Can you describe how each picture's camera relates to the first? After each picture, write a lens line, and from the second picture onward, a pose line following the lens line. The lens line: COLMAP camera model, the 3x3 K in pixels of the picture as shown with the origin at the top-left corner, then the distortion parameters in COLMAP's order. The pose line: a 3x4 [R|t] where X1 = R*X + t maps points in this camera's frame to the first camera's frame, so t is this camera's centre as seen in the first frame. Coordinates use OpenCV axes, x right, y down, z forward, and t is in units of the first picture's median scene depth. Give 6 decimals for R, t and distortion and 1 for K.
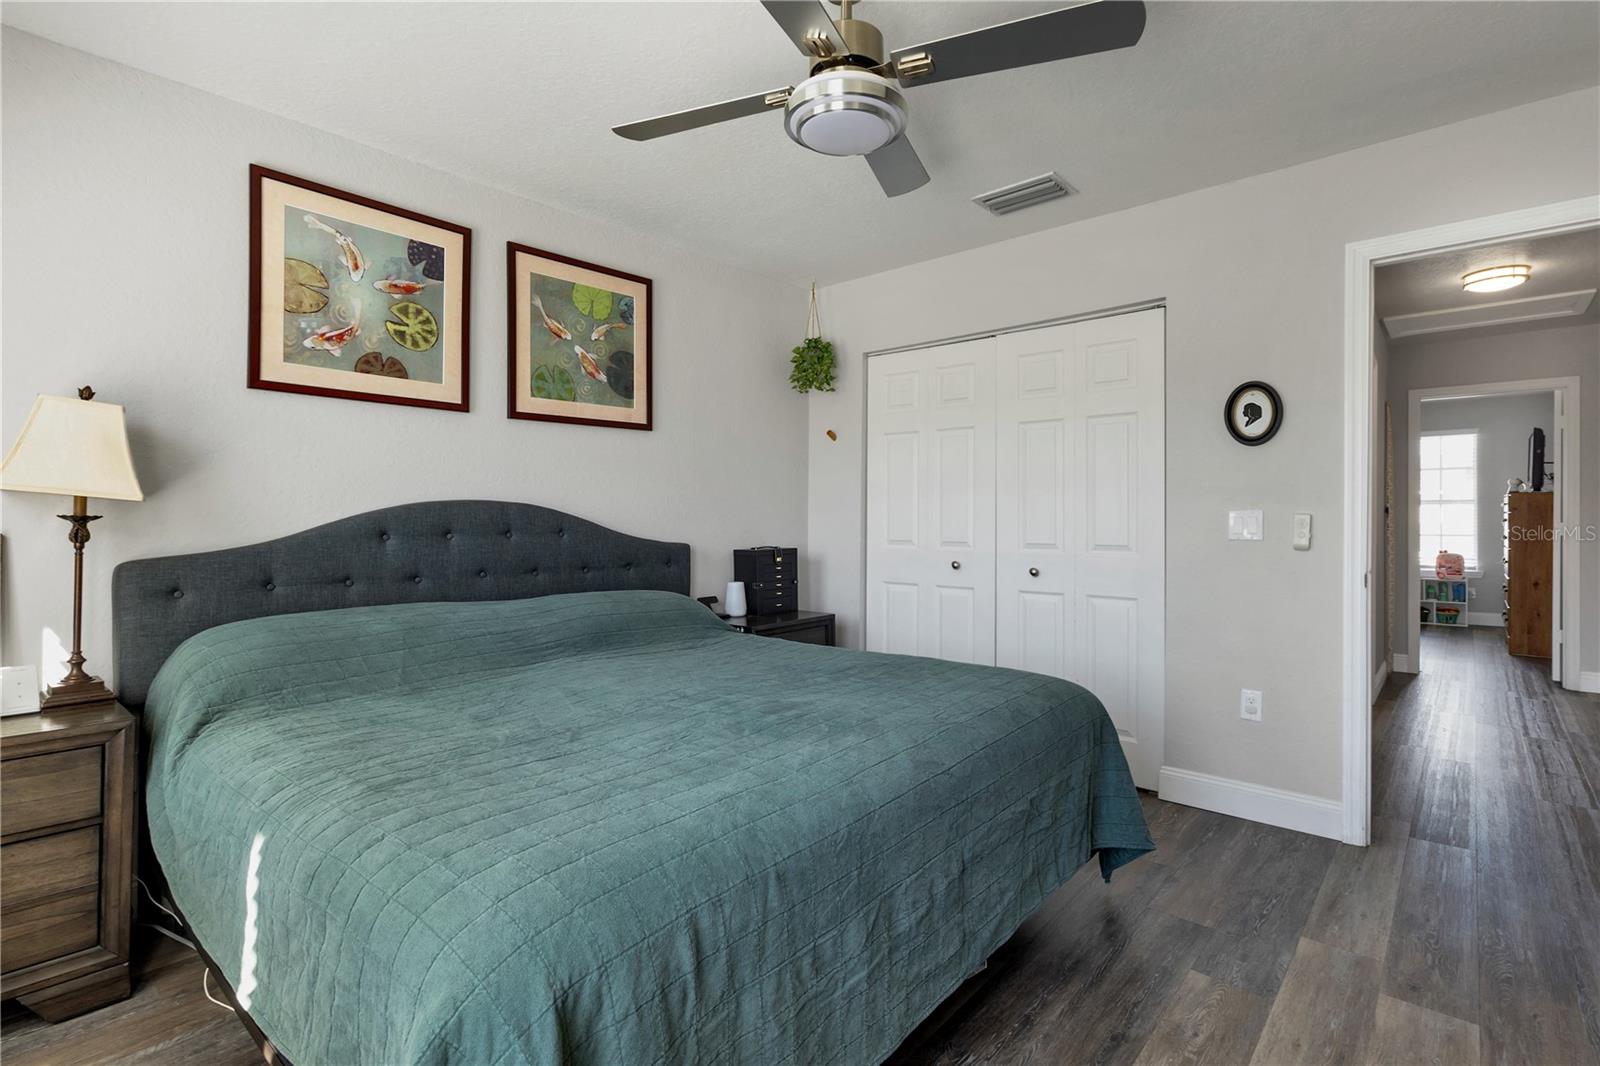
lens RADIAL K [[761.8, 0, 798.3], [0, 761.8, 514.4], [0, 0, 1]] dist [0.003849, 0.000661]
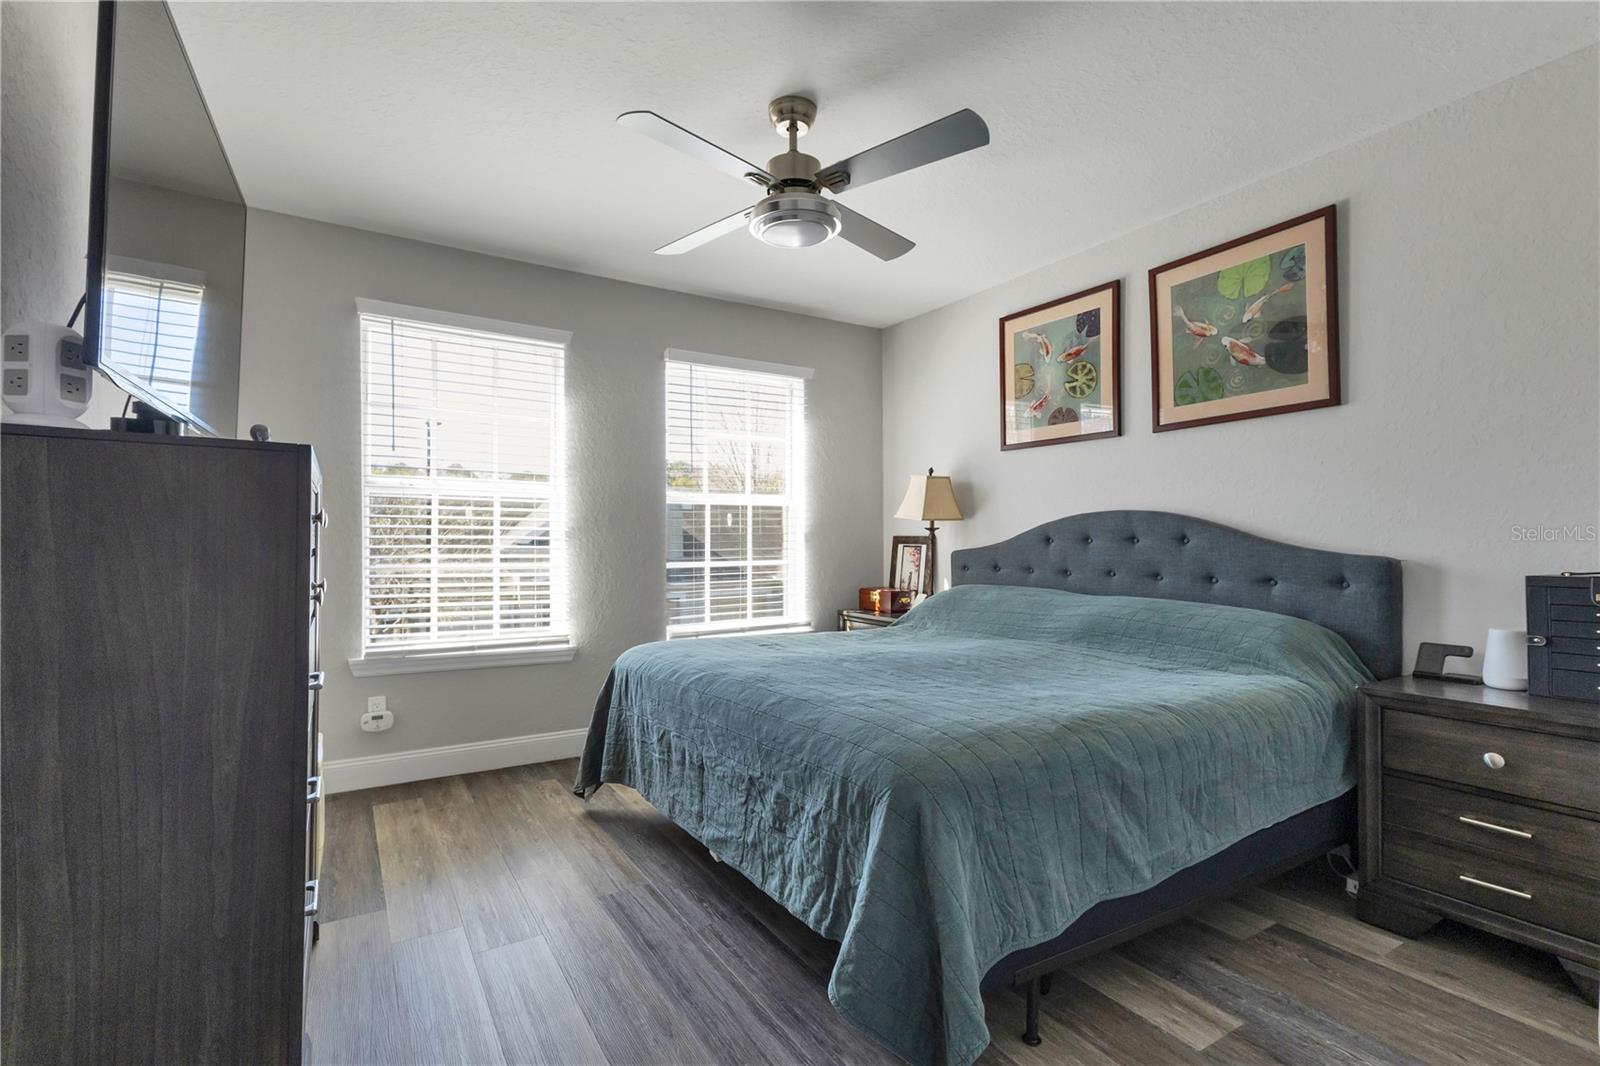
lens RADIAL K [[774.1, 0, 793.2], [0, 774.1, 536.3], [0, 0, 1]] dist [0.004279, 0.001906]
pose [[-0.312859, -0.001424, -0.949799, 0.826606], [0.008839, 0.999951, -0.004410, 0.020792], [0.949758, -0.009775, -0.312831, 0.861465]]
